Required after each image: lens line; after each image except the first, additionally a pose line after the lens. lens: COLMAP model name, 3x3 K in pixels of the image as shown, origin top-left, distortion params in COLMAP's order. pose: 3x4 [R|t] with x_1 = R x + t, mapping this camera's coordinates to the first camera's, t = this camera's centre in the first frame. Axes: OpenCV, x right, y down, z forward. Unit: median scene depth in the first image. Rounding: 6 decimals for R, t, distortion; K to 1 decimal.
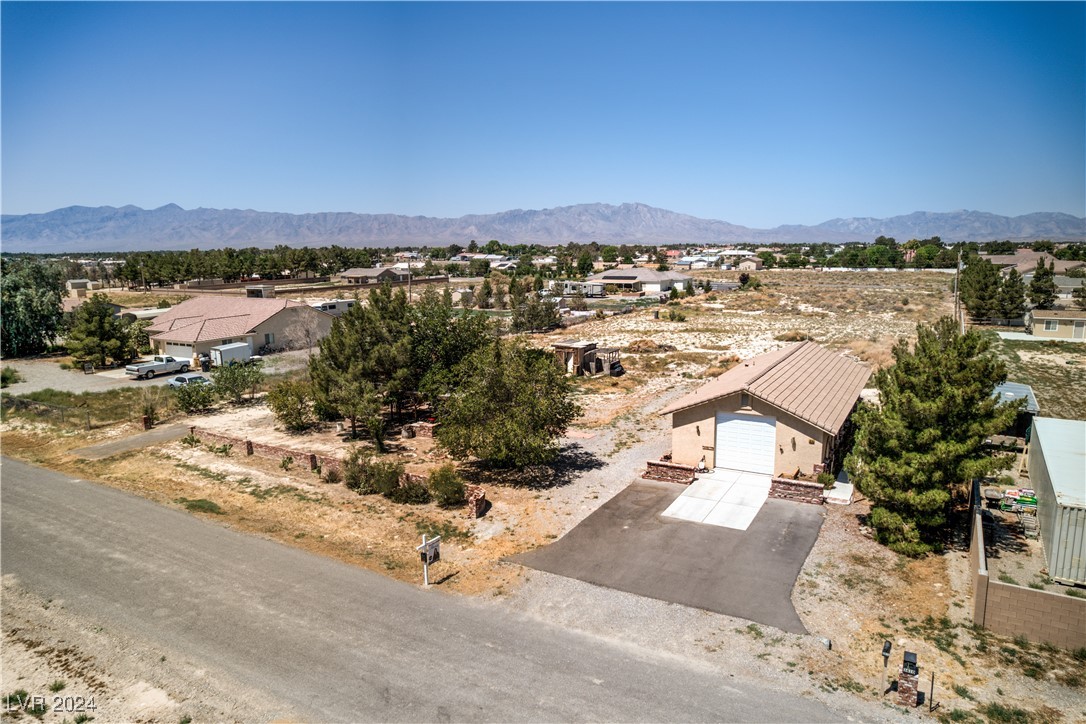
lens RADIAL K [[702.9, 0, 543.0], [0, 702.9, 362.0], [0, 0, 1]] dist [-0.077619, 0.071708]
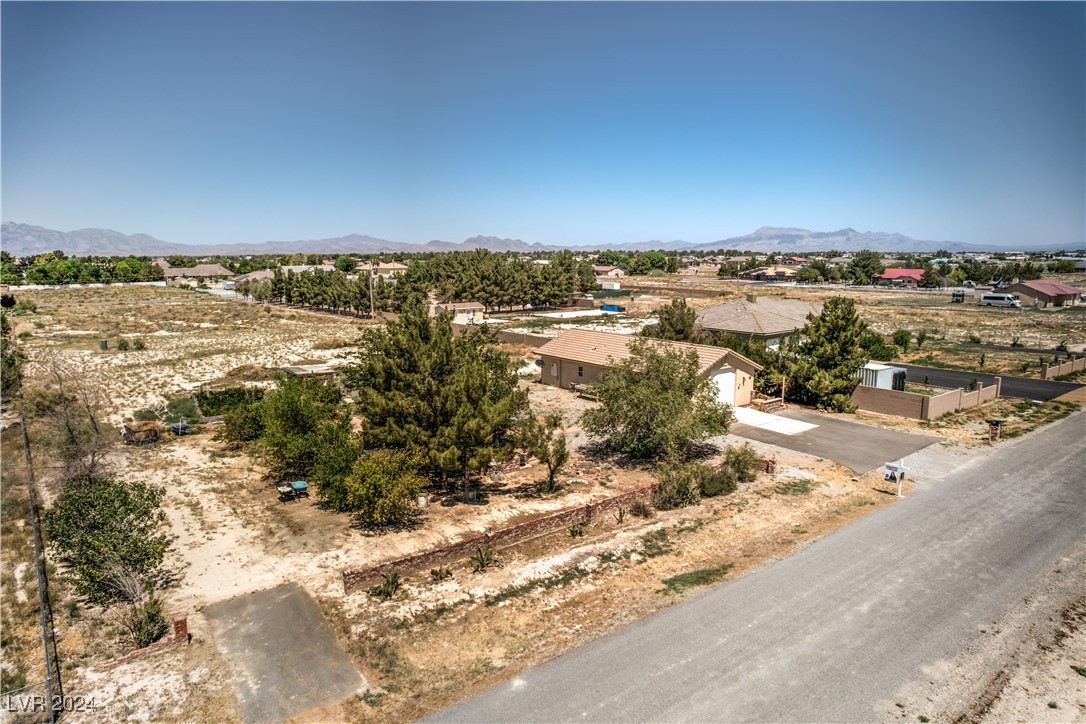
lens RADIAL K [[694.1, 0, 543.0], [0, 694.1, 362.0], [0, 0, 1]] dist [-0.076649, 0.068142]
pose [[0.369468, -0.134890, 0.919401, -1.119020], [0.152523, 0.984792, 0.083192, -0.112215], [-0.916641, 0.109493, 0.384423, 0.750121]]
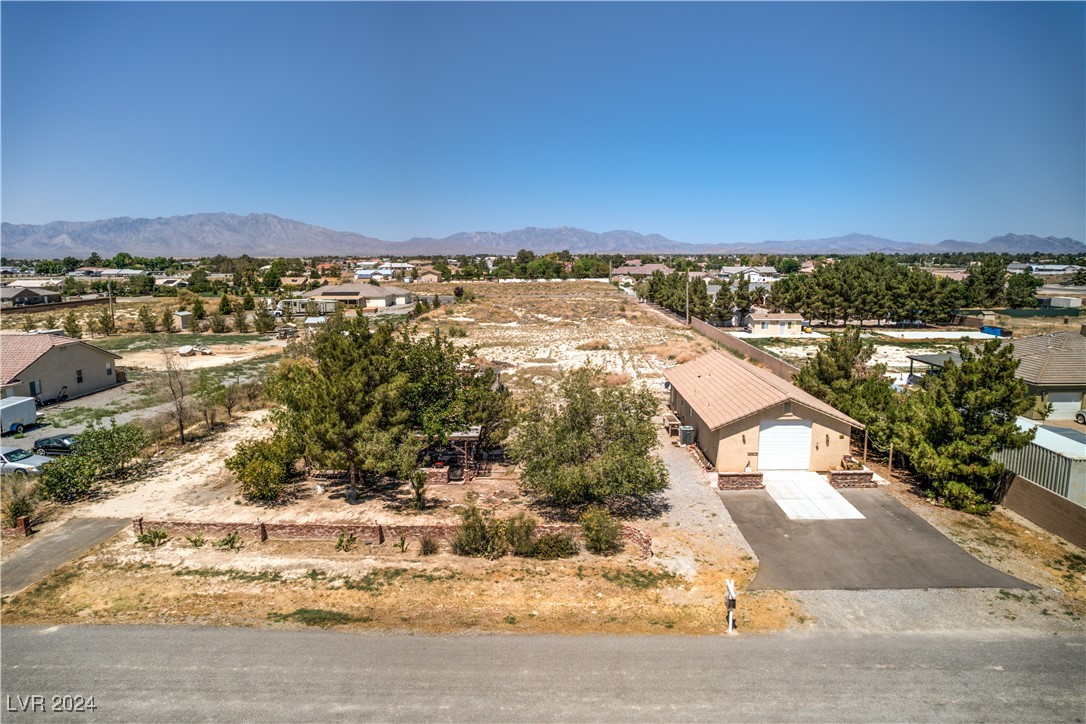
lens RADIAL K [[694.1, 0, 543.0], [0, 694.1, 362.0], [0, 0, 1]] dist [-0.076649, 0.068142]
pose [[0.873583, -0.066689, 0.482084, -0.561625], [0.073825, 0.997262, 0.004178, -0.050523], [-0.481043, 0.031940, 0.876115, 0.194914]]
